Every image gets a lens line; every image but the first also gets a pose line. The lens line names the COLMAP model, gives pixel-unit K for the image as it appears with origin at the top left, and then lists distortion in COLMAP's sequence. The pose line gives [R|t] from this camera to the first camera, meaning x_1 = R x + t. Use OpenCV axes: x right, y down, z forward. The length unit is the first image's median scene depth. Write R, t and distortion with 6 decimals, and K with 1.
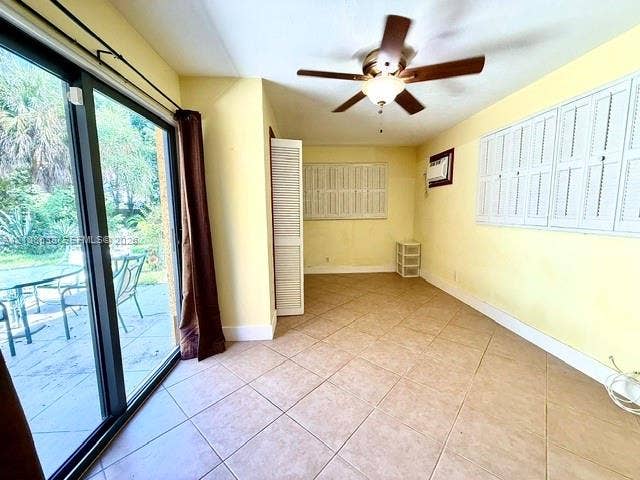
lens RADIAL K [[258.5, 0, 320.6], [0, 258.5, 236.8], [0, 0, 1]] dist [0.001017, -0.000569]
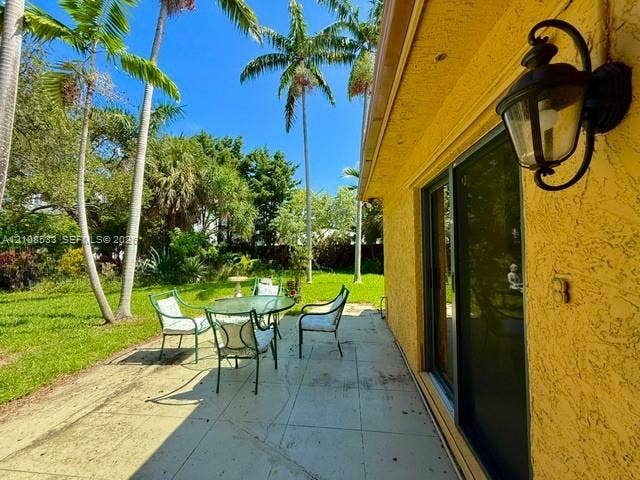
lens RADIAL K [[258.5, 0, 319.8], [0, 258.5, 237.3], [0, 0, 1]] dist [0.001017, -0.000569]
pose [[0.979510, -0.005235, -0.201327, -0.171955], [-0.022349, 0.990662, -0.134493, -0.001725], [0.200151, 0.136237, 0.970247, -0.064844]]
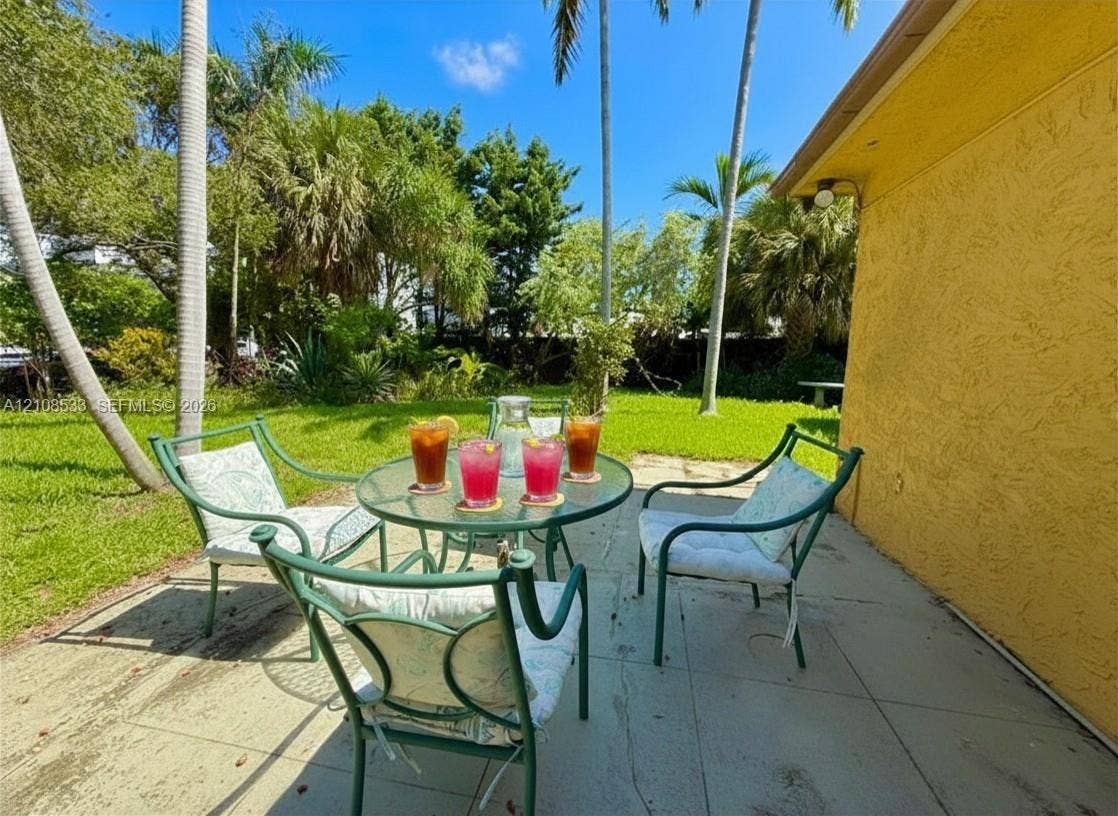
lens RADIAL K [[435.1, 0, 590.1], [0, 435.1, 400.8], [0, 0, 1]] dist [-0.000663, 0.000087]
pose [[0.976280, 0.057055, -0.208858, -0.258914], [-0.054573, 0.998354, 0.017630, 0.006035], [0.209520, -0.005814, 0.977787, 0.104053]]
